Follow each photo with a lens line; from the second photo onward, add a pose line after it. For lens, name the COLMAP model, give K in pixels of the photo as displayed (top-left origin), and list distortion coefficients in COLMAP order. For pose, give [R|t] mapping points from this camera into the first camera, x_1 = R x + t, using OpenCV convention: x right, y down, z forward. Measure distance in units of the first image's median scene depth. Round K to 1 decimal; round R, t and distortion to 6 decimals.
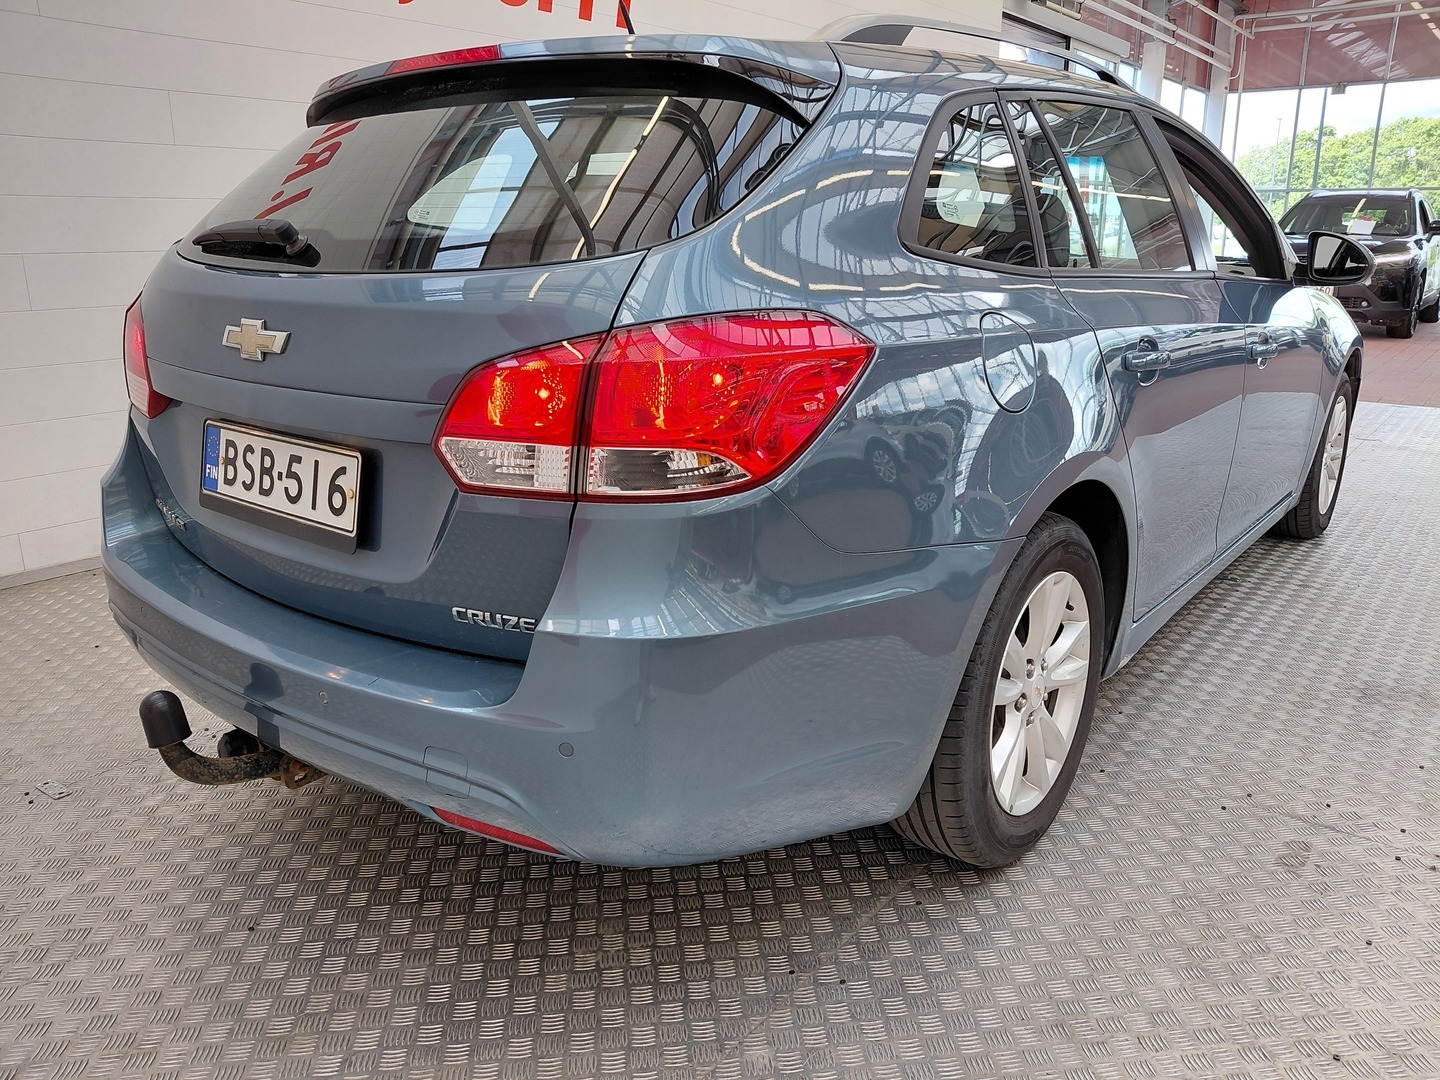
lens RADIAL K [[1061.5, 0, 720.0], [0, 1061.5, 540.0], [0, 0, 1]] dist [0.001133, -0.007361]
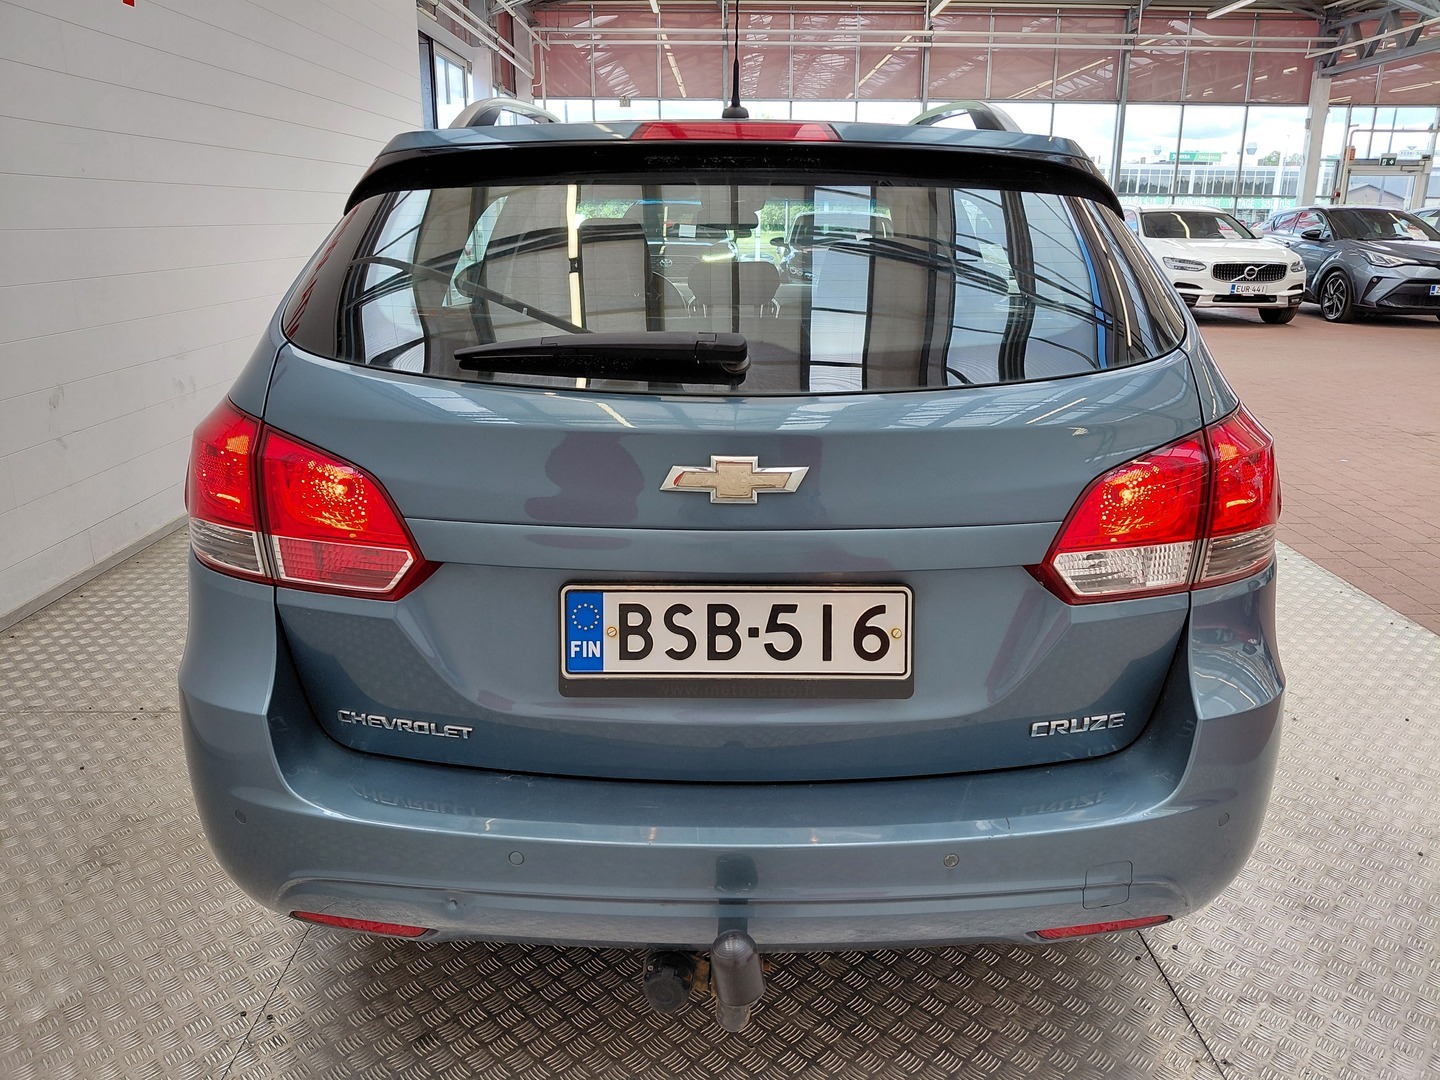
lens RADIAL K [[1035.2, 0, 720.0], [0, 1035.2, 540.0], [0, 0, 1]] dist [0.089281, -0.002421]
pose [[0.783688, -0.177900, 0.595134, -0.902451], [0.170061, 0.982952, 0.069887, -0.192616], [-0.597421, 0.046440, 0.800582, 0.345919]]
